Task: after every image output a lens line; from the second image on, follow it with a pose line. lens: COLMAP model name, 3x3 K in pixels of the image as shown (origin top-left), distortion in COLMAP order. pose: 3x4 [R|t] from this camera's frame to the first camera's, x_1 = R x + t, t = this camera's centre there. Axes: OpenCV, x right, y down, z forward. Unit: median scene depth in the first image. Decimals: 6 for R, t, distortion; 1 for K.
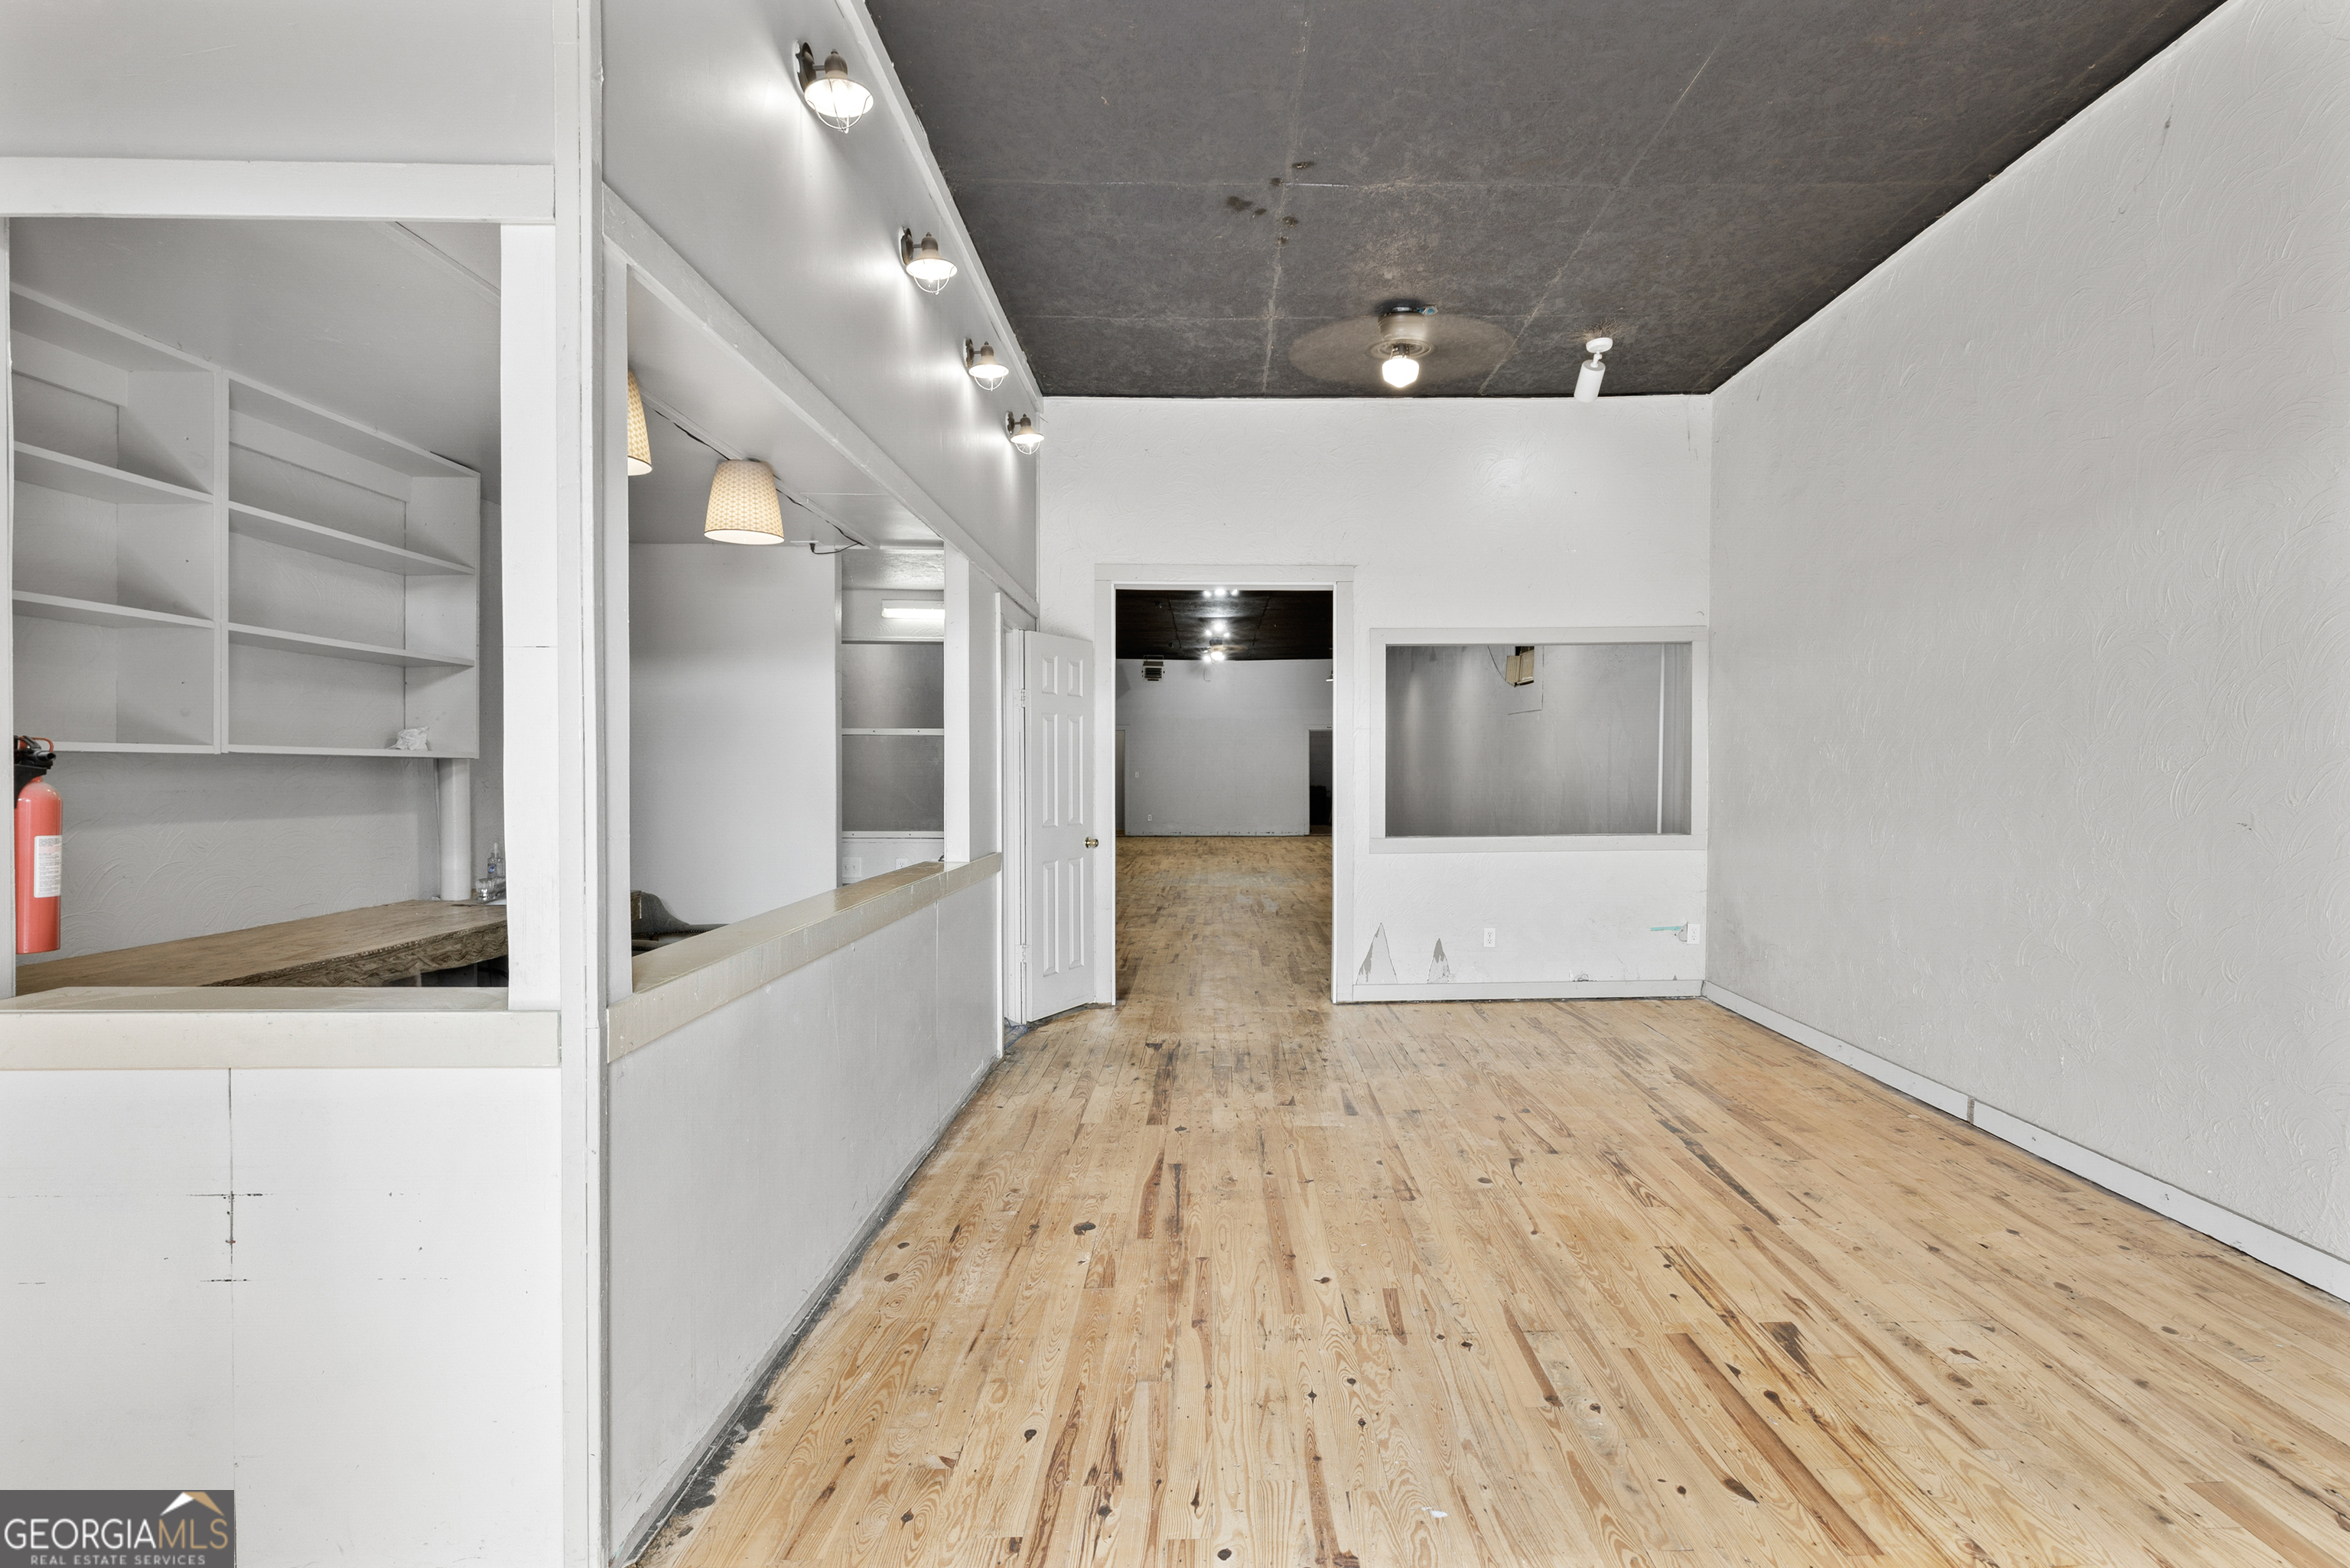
lens RADIAL K [[1142.2, 0, 1269.6], [0, 1142.2, 782.7], [0, 0, 1]] dist [-0.010422, 0.003485]
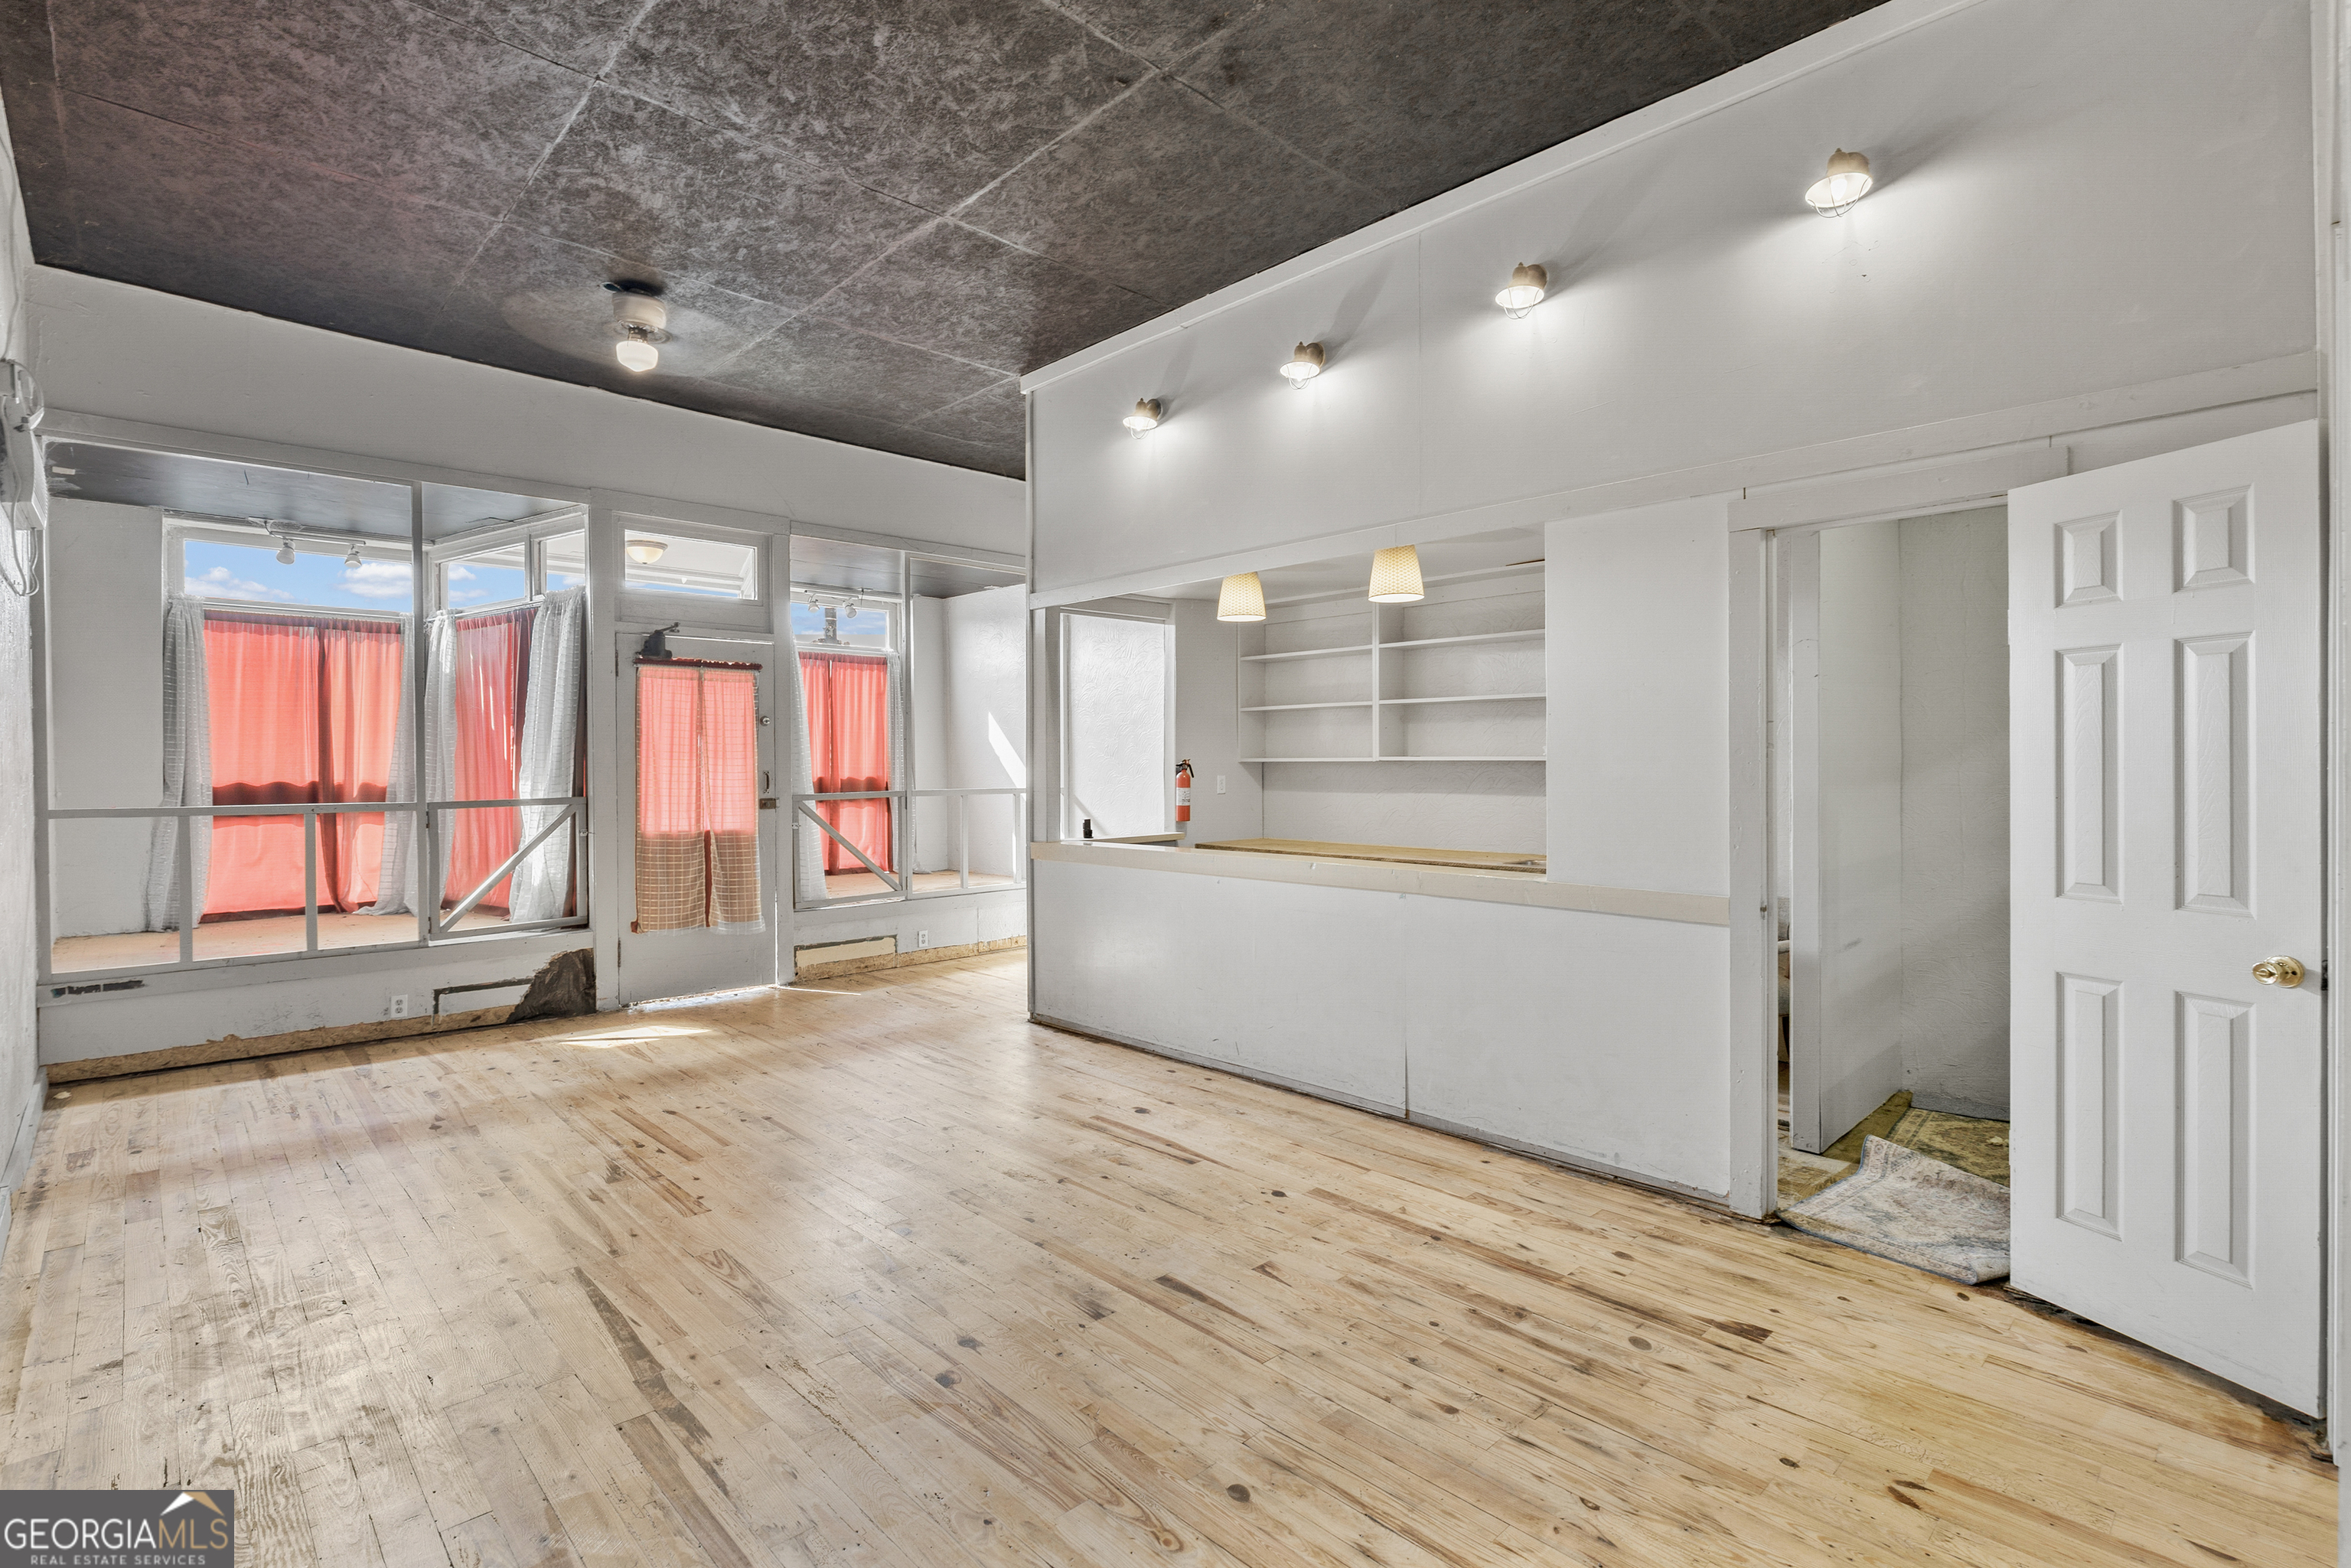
lens RADIAL K [[1142.8, 0, 1157.6], [0, 1142.8, 789.4], [0, 0, 1]] dist [-0.010422, 0.003485]
pose [[-0.765482, 0.016431, -0.643247, 0.614610], [-0.004462, 0.999514, 0.030842, -0.027524], [0.643441, 0.026479, -0.765037, 1.826066]]
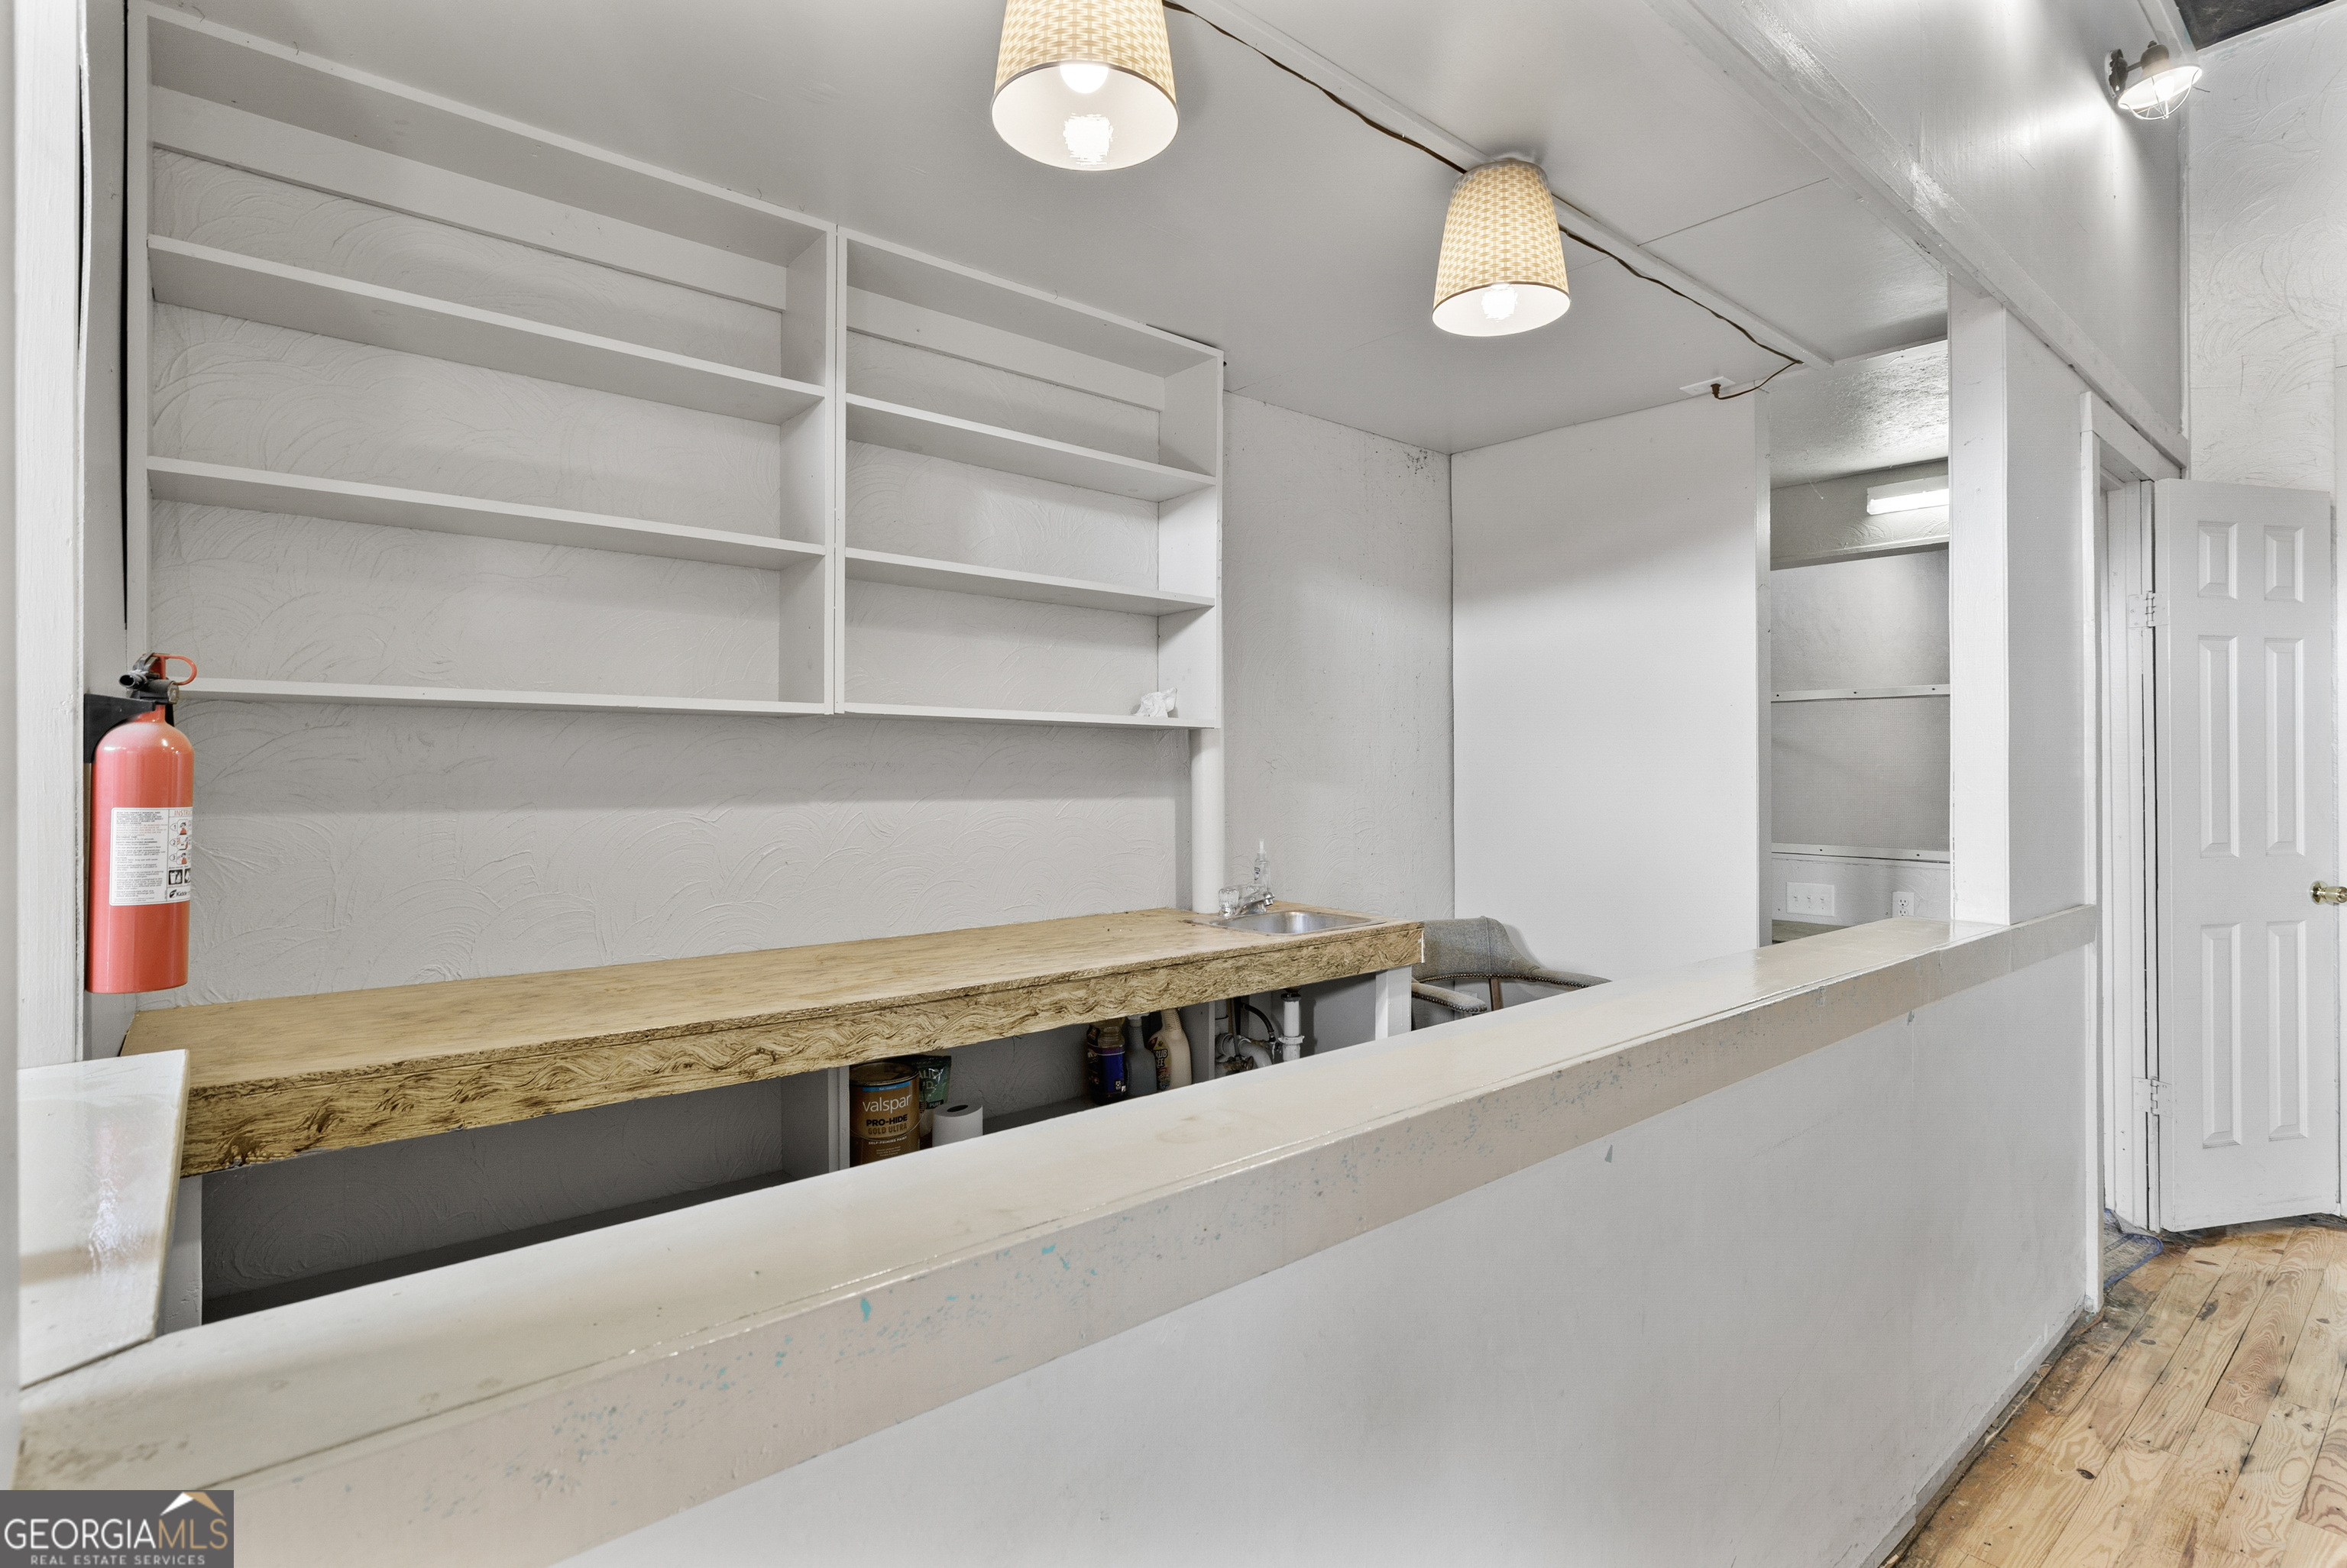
lens RADIAL K [[1140.7, 0, 1179.1], [0, 1140.7, 762.9], [0, 0, 1]] dist [-0.010422, 0.003485]
pose [[0.603512, -0.006331, -0.797329, -0.113918], [-0.008236, 0.999866, -0.014173, 0.012977], [0.797311, 0.015120, 0.603379, 0.536068]]
